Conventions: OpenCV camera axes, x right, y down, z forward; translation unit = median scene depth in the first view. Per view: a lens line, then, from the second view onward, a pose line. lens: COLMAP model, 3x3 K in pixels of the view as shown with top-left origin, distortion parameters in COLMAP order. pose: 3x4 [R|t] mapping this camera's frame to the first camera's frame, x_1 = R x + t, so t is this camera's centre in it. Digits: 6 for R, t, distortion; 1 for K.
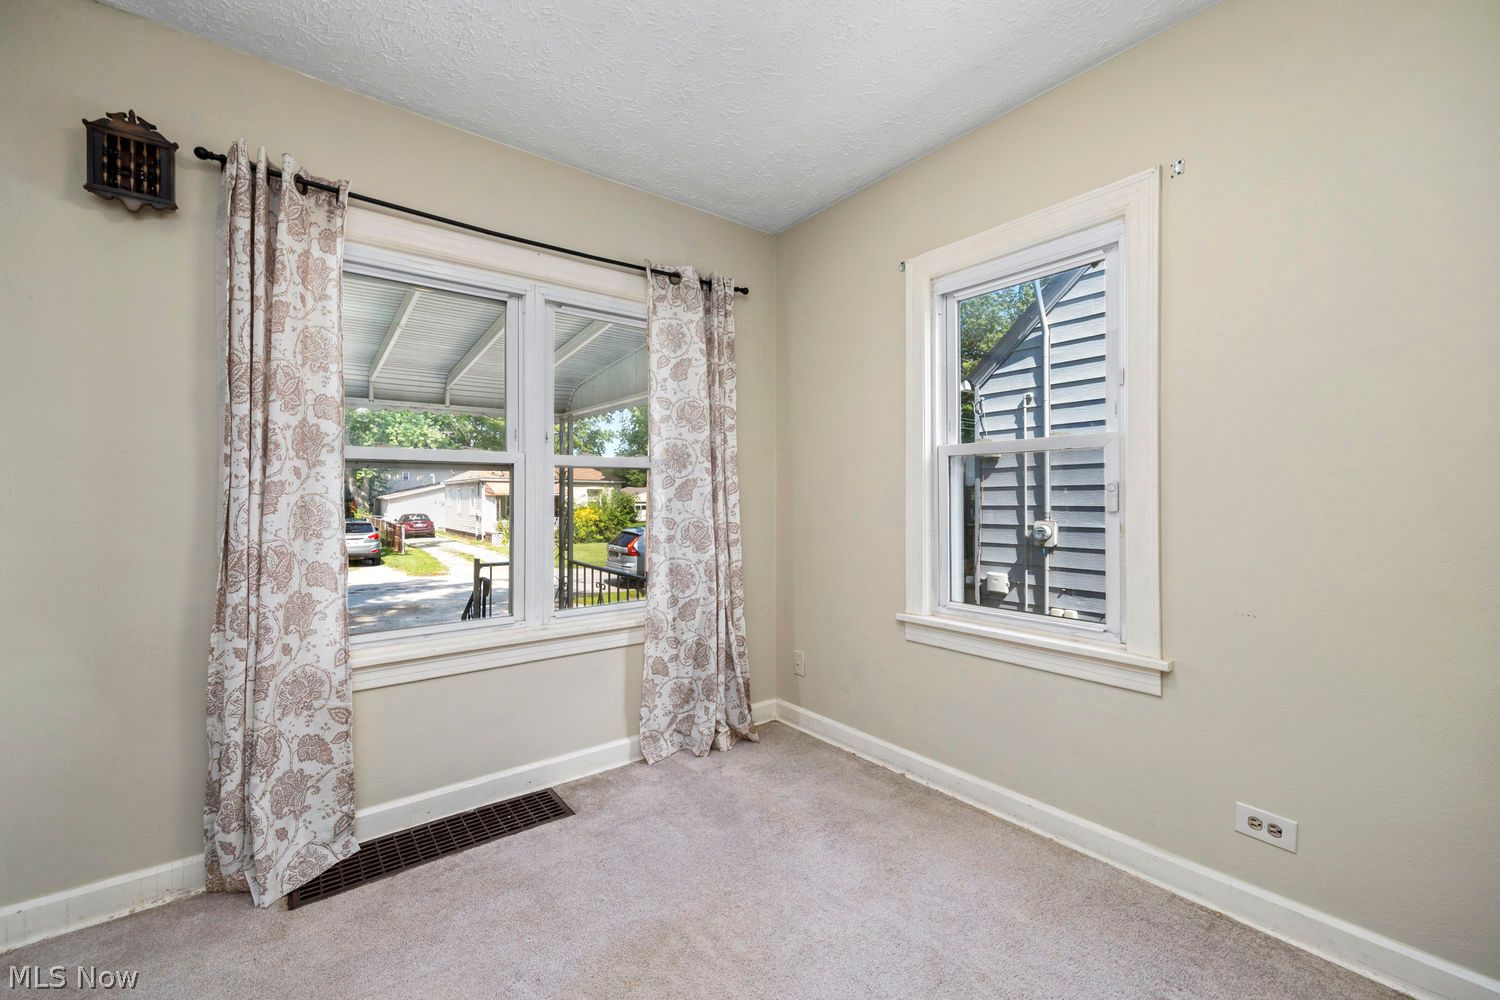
lens RADIAL K [[609.0, 0, 744.9], [0, 609.0, 496.3], [0, 0, 1]] dist [0.001461, 0.000254]
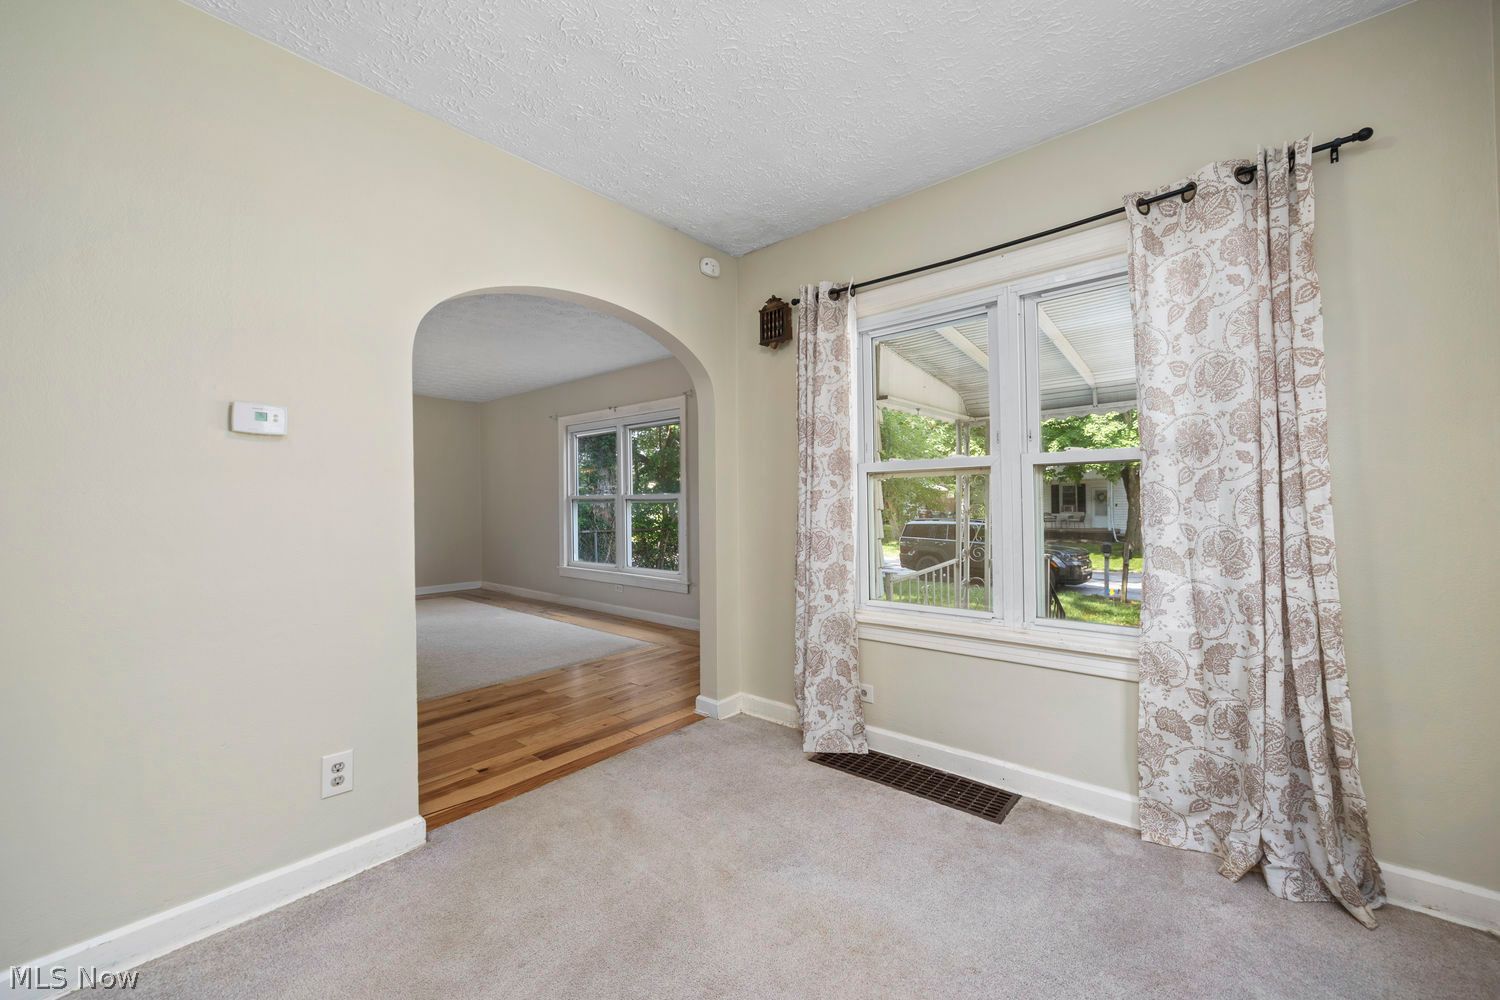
lens RADIAL K [[566.7, 0, 746.8], [0, 566.7, 501.9], [0, 0, 1]] dist [-0.008658, -0.000097]
pose [[0.209927, -0.004299, -0.977708, 0.582877], [0.011040, 0.999937, -0.002027, 0.005525], [0.977655, -0.010369, 0.209961, 0.473159]]
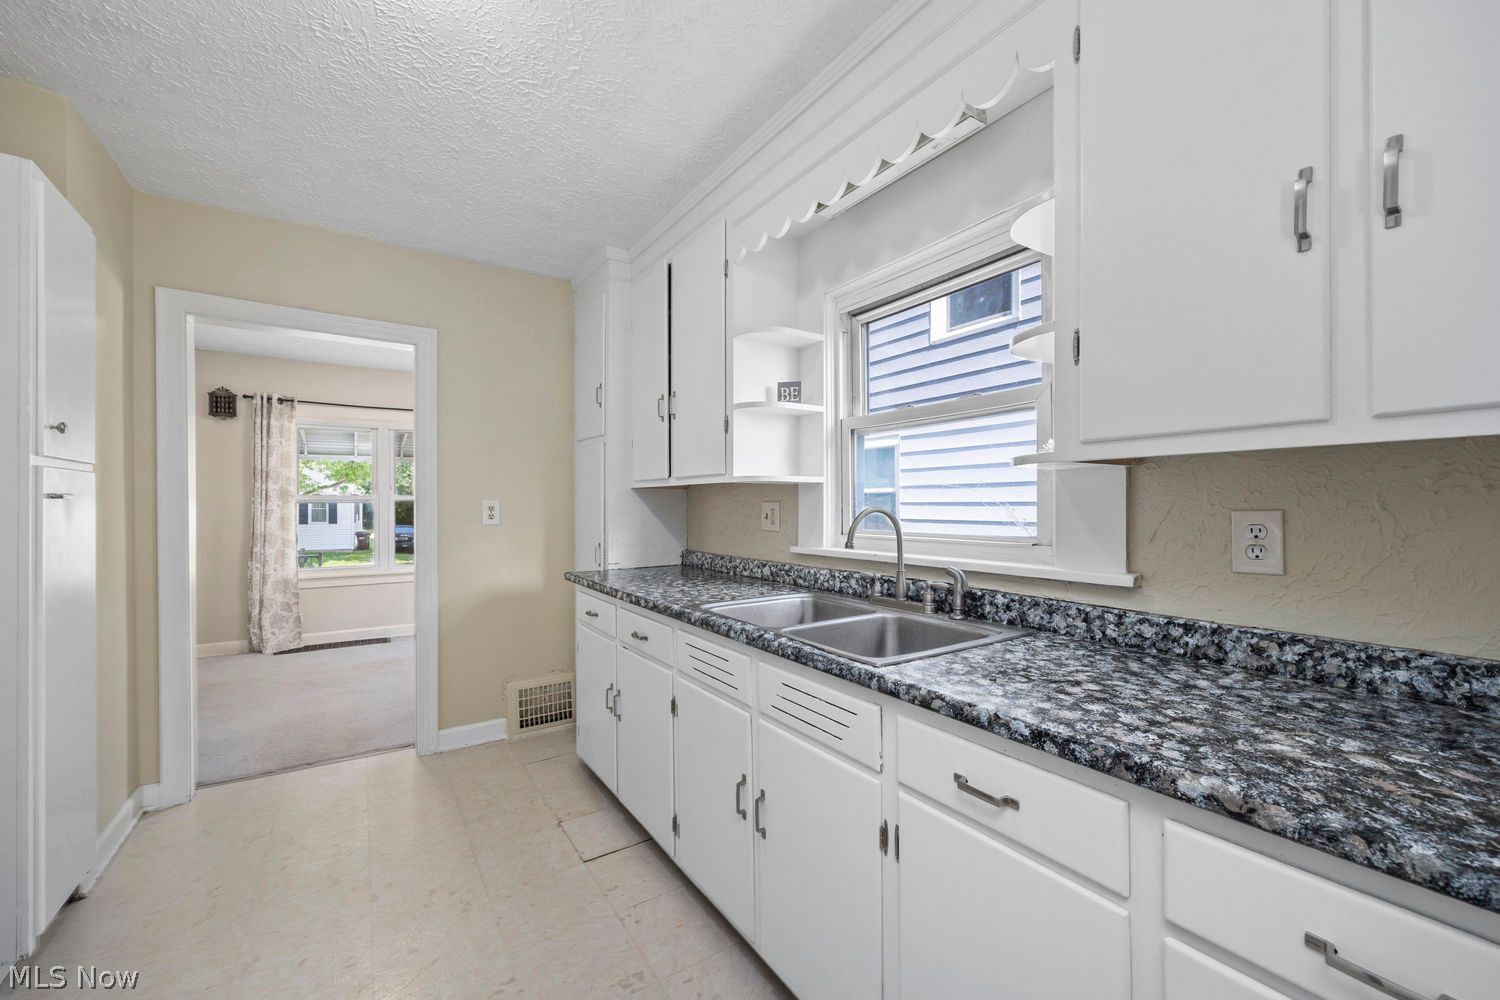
lens RADIAL K [[620.8, 0, 754.9], [0, 620.8, 514.2], [0, 0, 1]] dist [0.001205, 0.000272]
pose [[0.997162, 0.006410, -0.075011, 1.566367], [-0.005259, 0.999866, 0.015527, -0.054586], [0.075100, -0.015088, 0.997062, -1.583380]]
